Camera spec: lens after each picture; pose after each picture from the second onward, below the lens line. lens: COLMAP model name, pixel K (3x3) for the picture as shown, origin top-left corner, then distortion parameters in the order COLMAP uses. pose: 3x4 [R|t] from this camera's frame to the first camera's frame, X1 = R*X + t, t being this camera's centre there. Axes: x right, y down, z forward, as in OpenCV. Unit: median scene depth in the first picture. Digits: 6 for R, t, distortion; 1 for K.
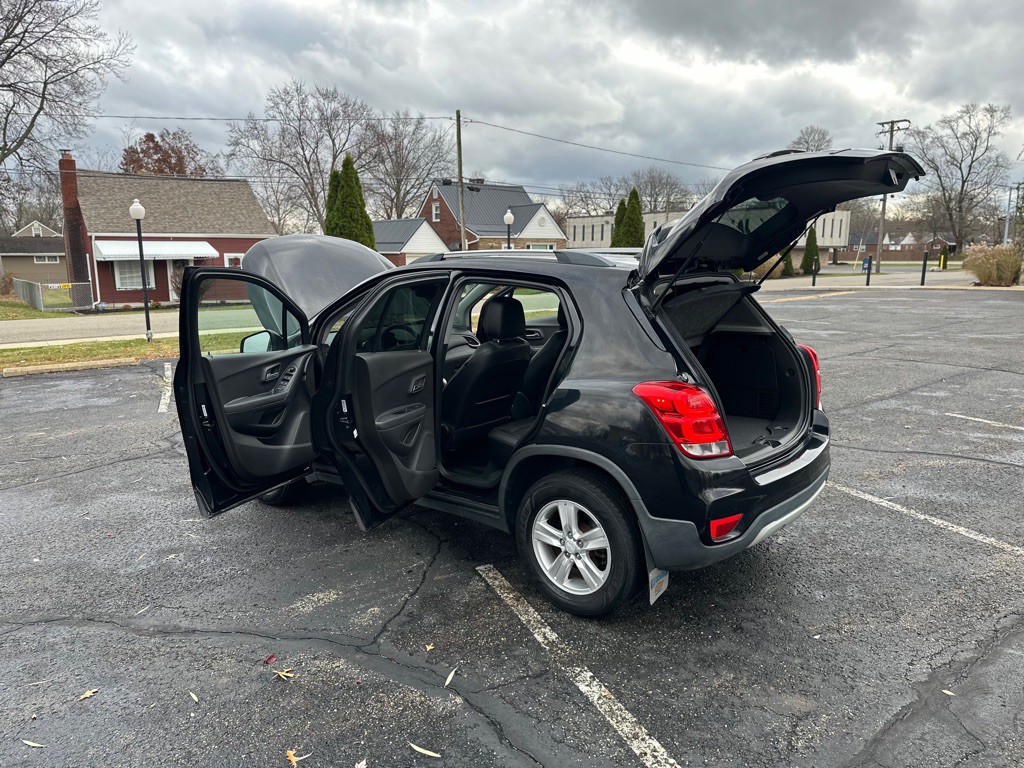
lens RADIAL K [[711.9, 0, 519.1], [0, 711.9, 386.2], [0, 0, 1]] dist [0.028169, -0.032644]
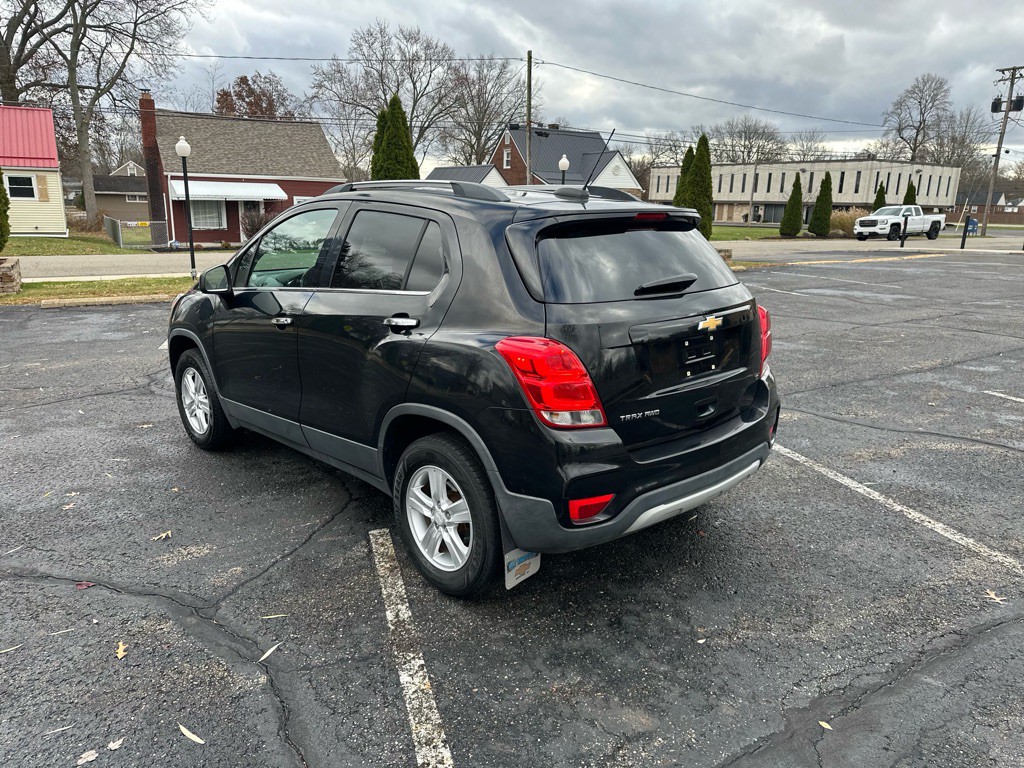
lens RADIAL K [[720.4, 0, 513.1], [0, 720.4, 387.1], [0, 0, 1]] dist [0.015139, -0.019900]
pose [[0.993529, 0.051560, -0.101206, 0.138788], [-0.044851, 0.996712, 0.067482, -0.001183], [0.104353, -0.062506, 0.992574, 0.071014]]
